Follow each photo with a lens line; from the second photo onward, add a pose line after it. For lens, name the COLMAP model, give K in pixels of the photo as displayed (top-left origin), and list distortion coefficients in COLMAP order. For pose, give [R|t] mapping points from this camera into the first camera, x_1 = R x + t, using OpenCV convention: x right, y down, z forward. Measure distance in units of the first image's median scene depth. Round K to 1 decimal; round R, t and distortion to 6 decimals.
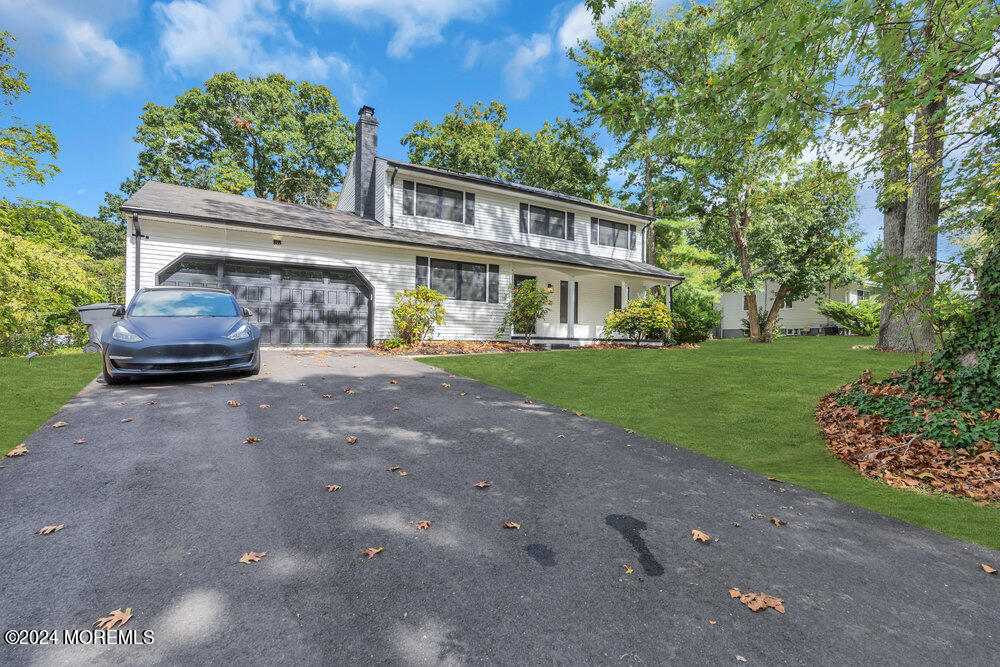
lens RADIAL K [[460.9, 0, 512.2], [0, 460.9, 345.4], [0, 0, 1]] dist [-0.004663, -0.000955]
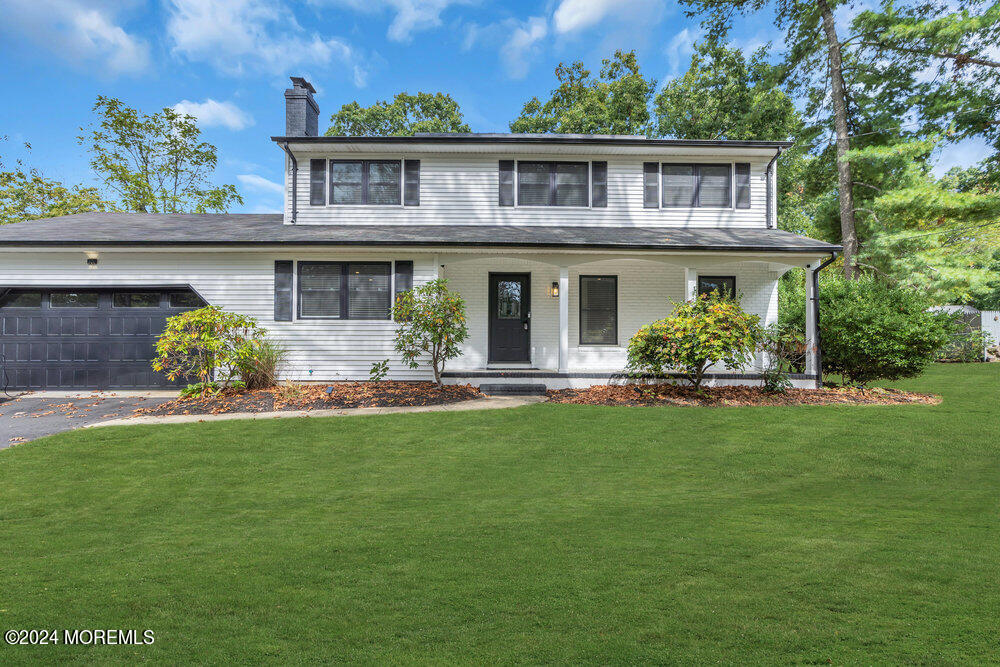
lens RADIAL K [[451.2, 0, 516.2], [0, 451.2, 348.3], [0, 0, 1]] dist [-0.005412, 0.003132]
pose [[0.863024, -0.004453, -0.505143, 0.326297], [0.003830, 0.999990, -0.002272, -0.042288], [0.505148, 0.000026, 0.863032, 0.431234]]
